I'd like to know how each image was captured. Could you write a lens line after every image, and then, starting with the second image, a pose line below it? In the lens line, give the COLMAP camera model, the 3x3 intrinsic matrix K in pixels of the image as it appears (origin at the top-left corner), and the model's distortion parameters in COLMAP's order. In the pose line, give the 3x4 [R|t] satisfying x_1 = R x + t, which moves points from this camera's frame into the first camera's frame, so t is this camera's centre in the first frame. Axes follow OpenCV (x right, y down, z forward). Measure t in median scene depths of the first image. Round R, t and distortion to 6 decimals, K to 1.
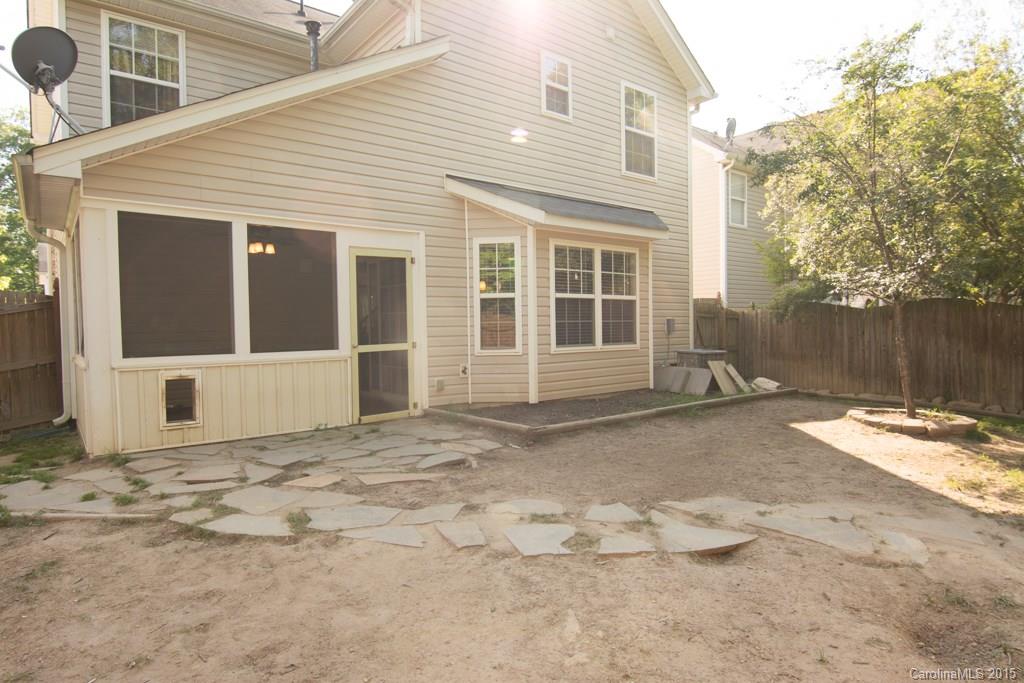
lens RADIAL K [[584.9, 0, 513.4], [0, 584.9, 345.4], [0, 0, 1]] dist [-0.002329, -0.013847]
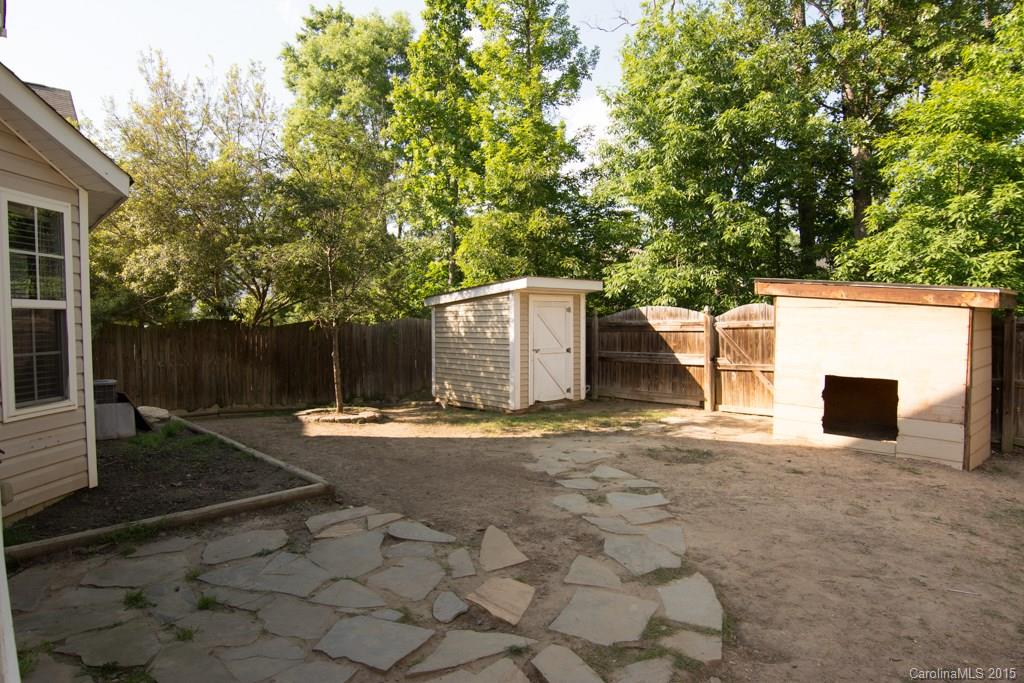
lens RADIAL K [[584.9, 0, 513.4], [0, 584.9, 345.4], [0, 0, 1]] dist [-0.002329, -0.013847]
pose [[-0.066492, -0.025380, 0.997464, -1.038639], [0.044092, 0.998625, 0.028349, -0.077301], [-0.996812, 0.045865, -0.065281, 1.063682]]
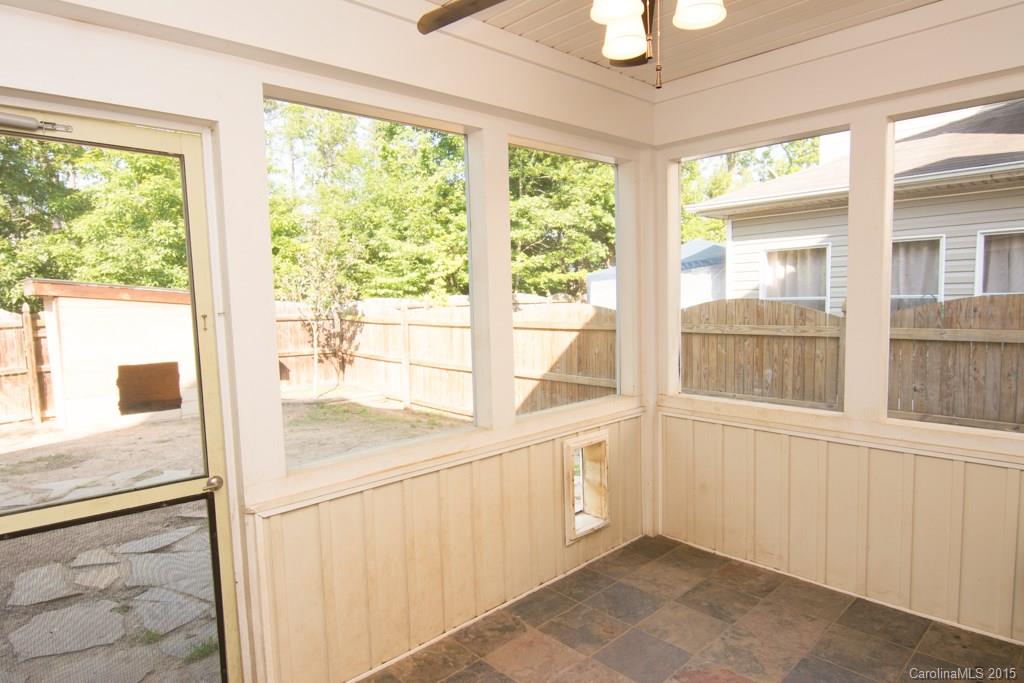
lens RADIAL K [[584.9, 0, 513.4], [0, 584.9, 345.4], [0, 0, 1]] dist [-0.002329, -0.013847]
pose [[-0.996609, 0.048006, -0.066832, -0.630812], [0.039938, 0.992303, 0.117217, -0.143827], [0.071945, 0.114151, -0.990855, 2.031876]]
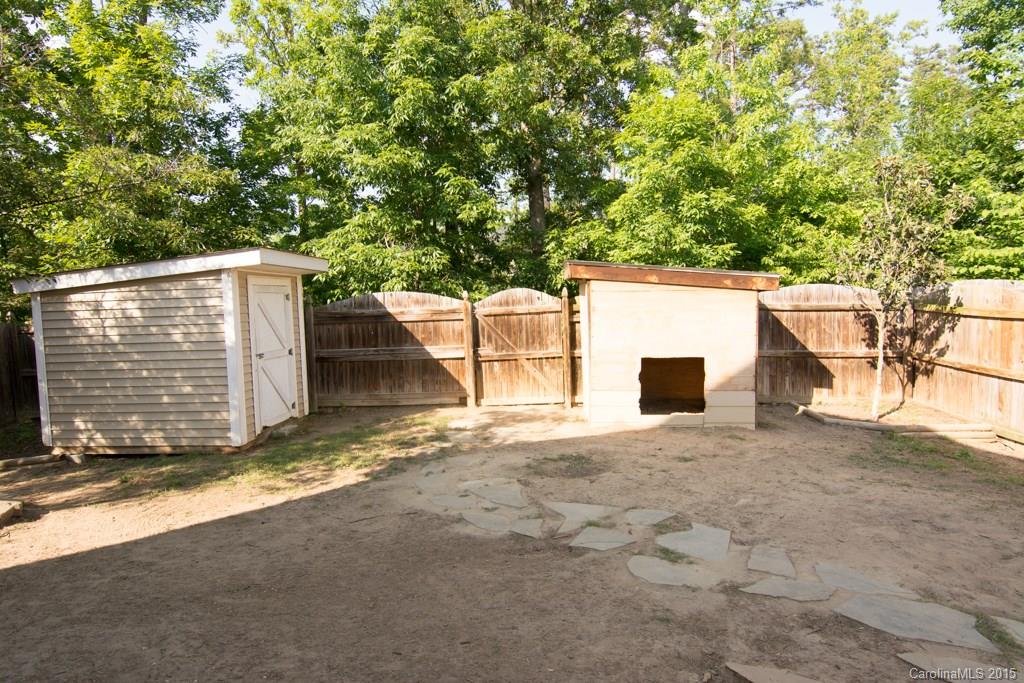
lens RADIAL K [[584.9, 0, 513.4], [0, 584.9, 345.4], [0, 0, 1]] dist [-0.002329, -0.013847]
pose [[-0.738894, -0.015666, 0.673639, -0.331938], [0.063623, 0.993641, 0.092894, -0.122017], [-0.670811, 0.111498, -0.733199, 1.544567]]
